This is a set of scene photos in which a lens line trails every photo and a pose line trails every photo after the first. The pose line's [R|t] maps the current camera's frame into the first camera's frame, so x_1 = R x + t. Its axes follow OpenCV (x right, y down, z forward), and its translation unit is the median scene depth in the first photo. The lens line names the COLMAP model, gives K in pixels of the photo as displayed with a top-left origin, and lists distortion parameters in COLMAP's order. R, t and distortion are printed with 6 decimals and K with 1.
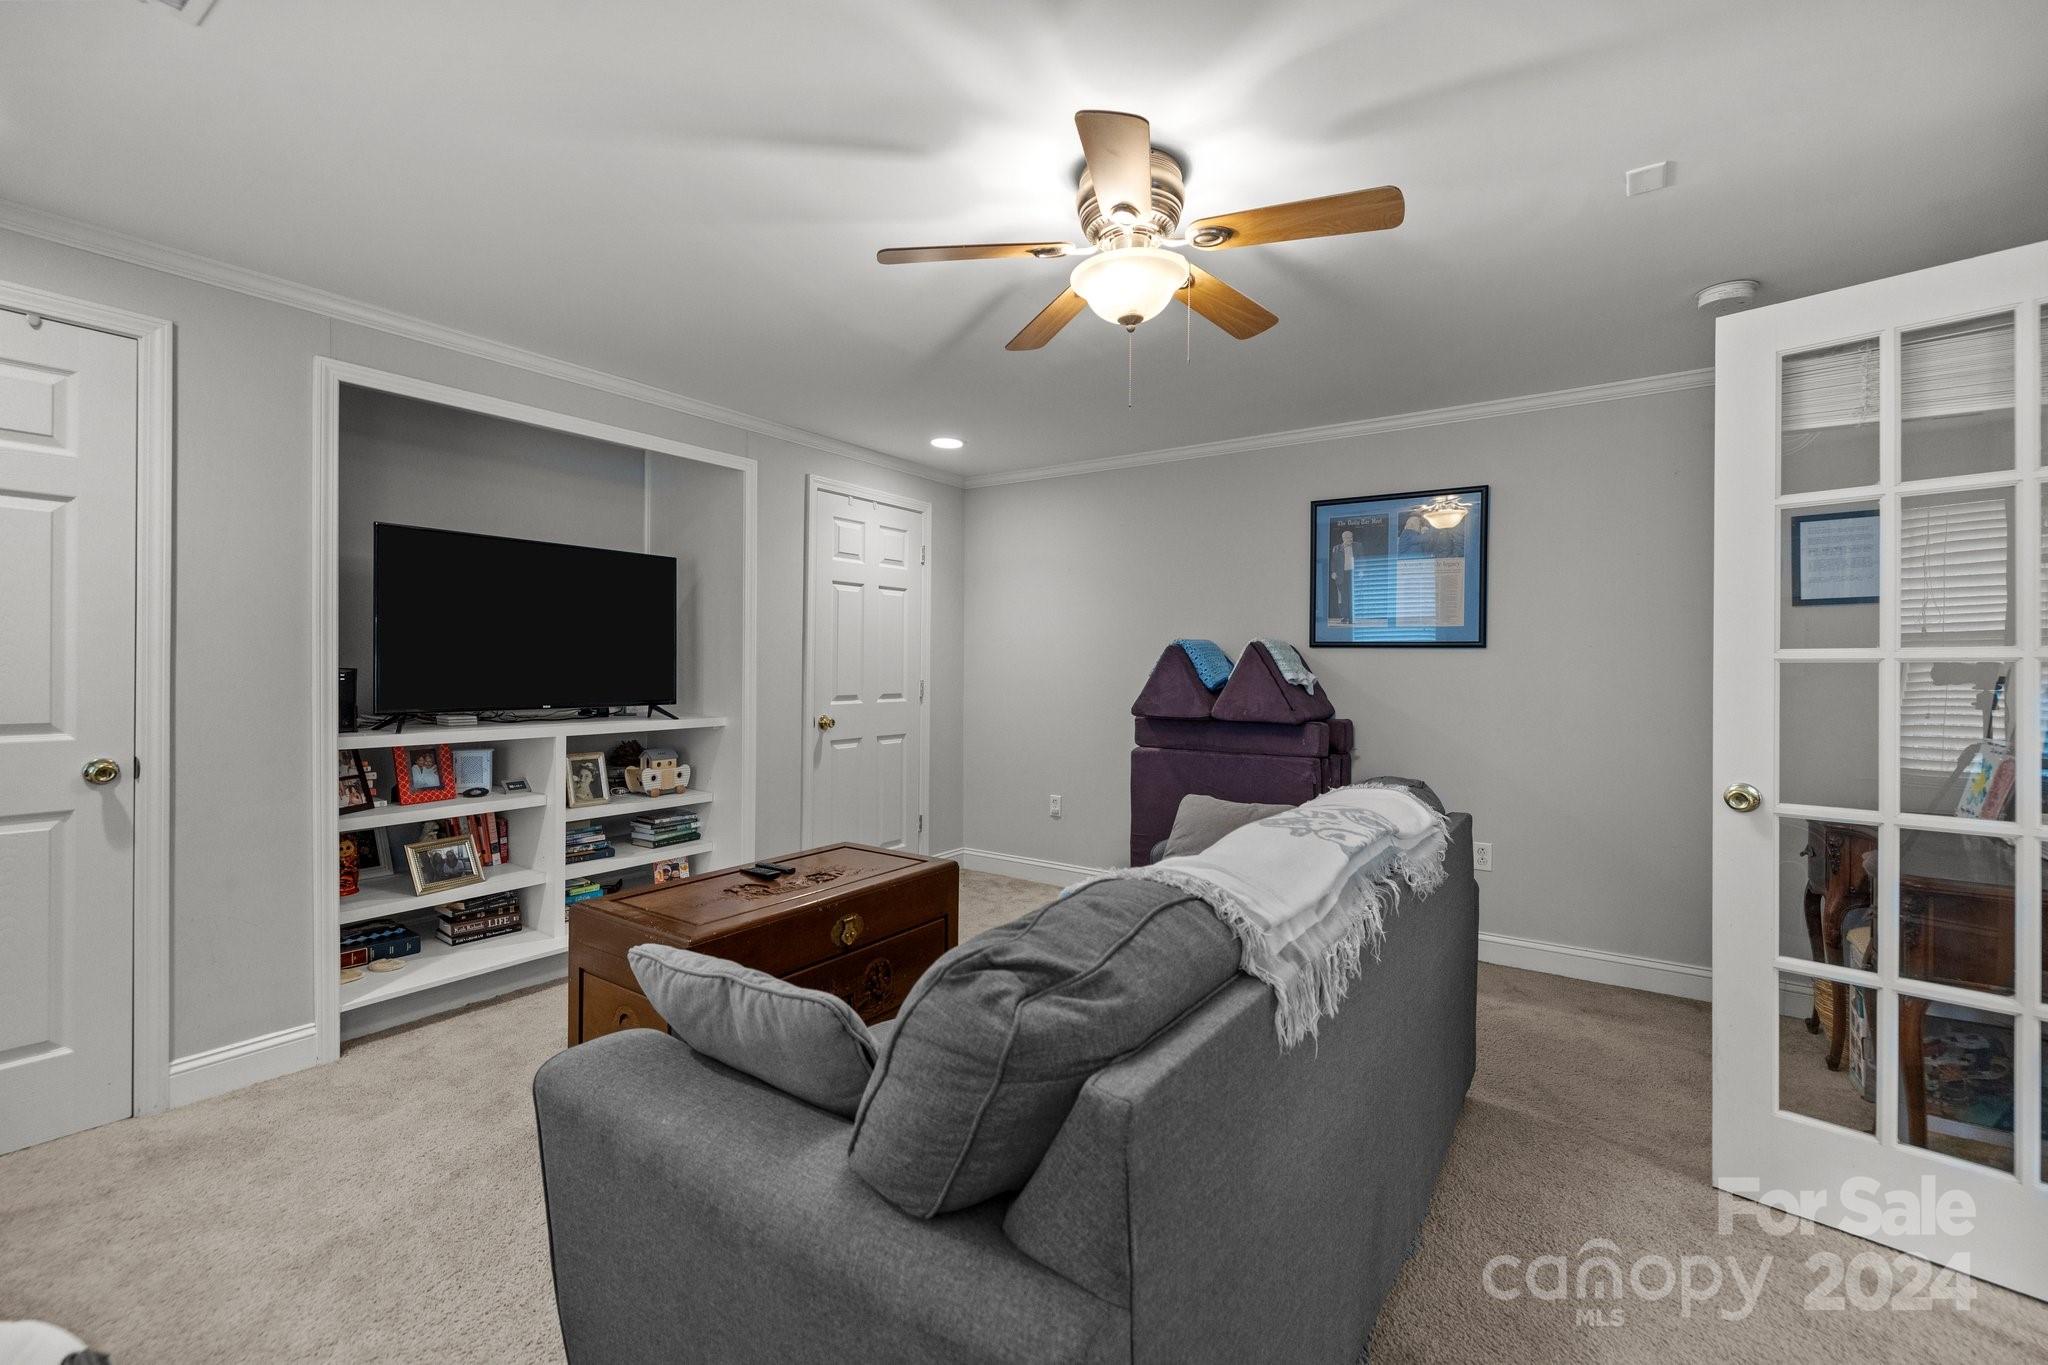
lens RADIAL K [[868.5, 0, 1018.1], [0, 868.5, 674.2], [0, 0, 1]] dist [0.004592, 0.000617]
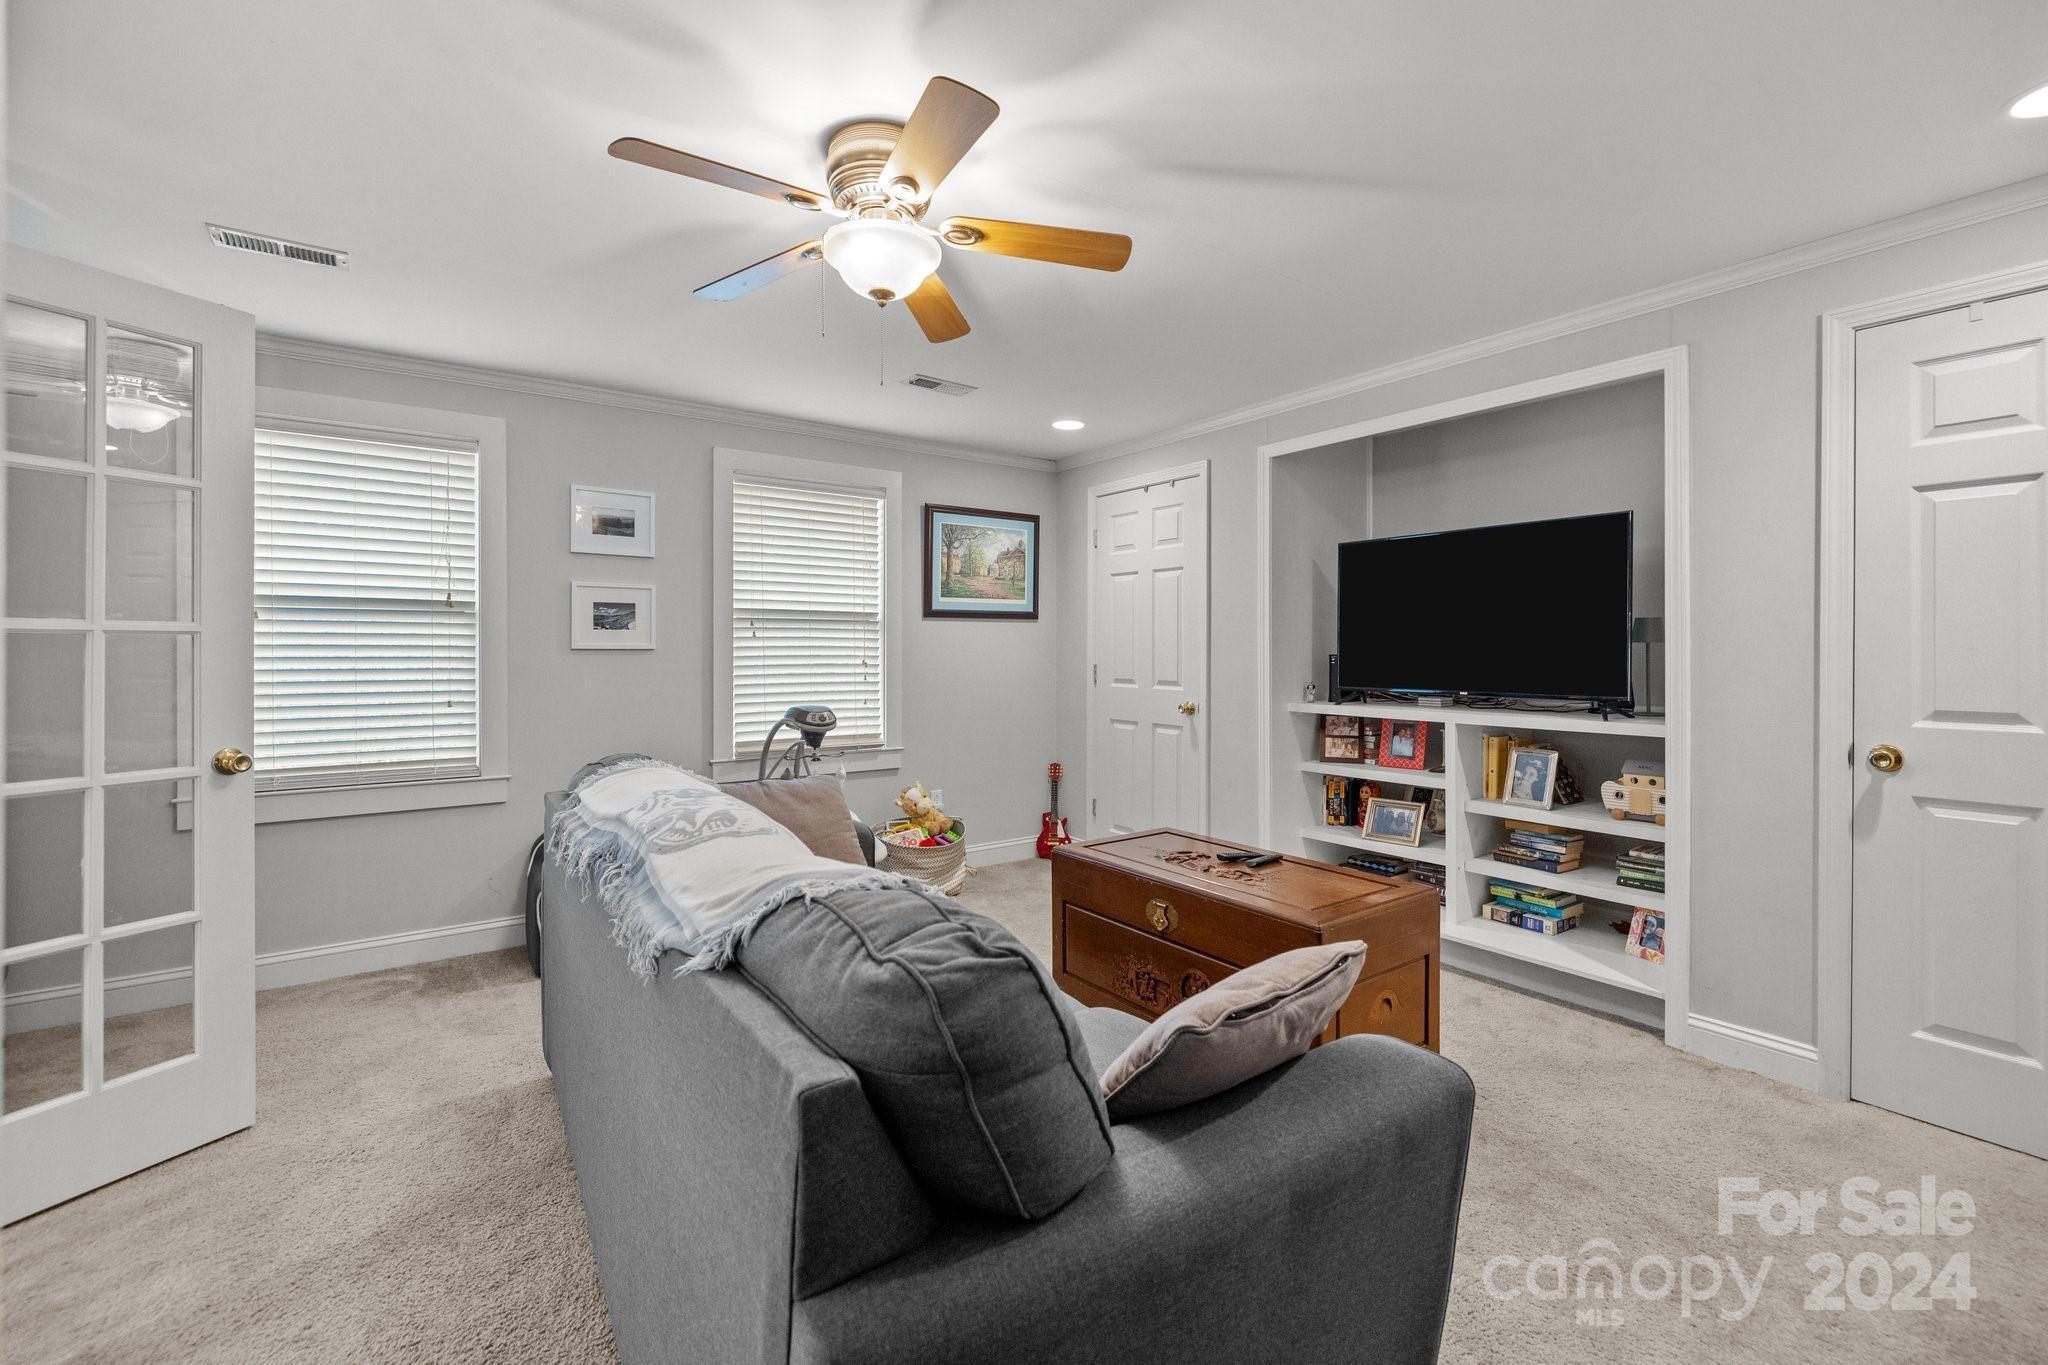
lens RADIAL K [[868.5, 0, 987.1], [0, 868.5, 649.1], [0, 0, 1]] dist [0.004592, 0.000617]
pose [[-0.353416, -0.005696, -0.935449, 0.606012], [-0.010047, 0.999947, -0.002293, -0.005765], [0.935412, 0.008588, -0.353454, 0.866277]]
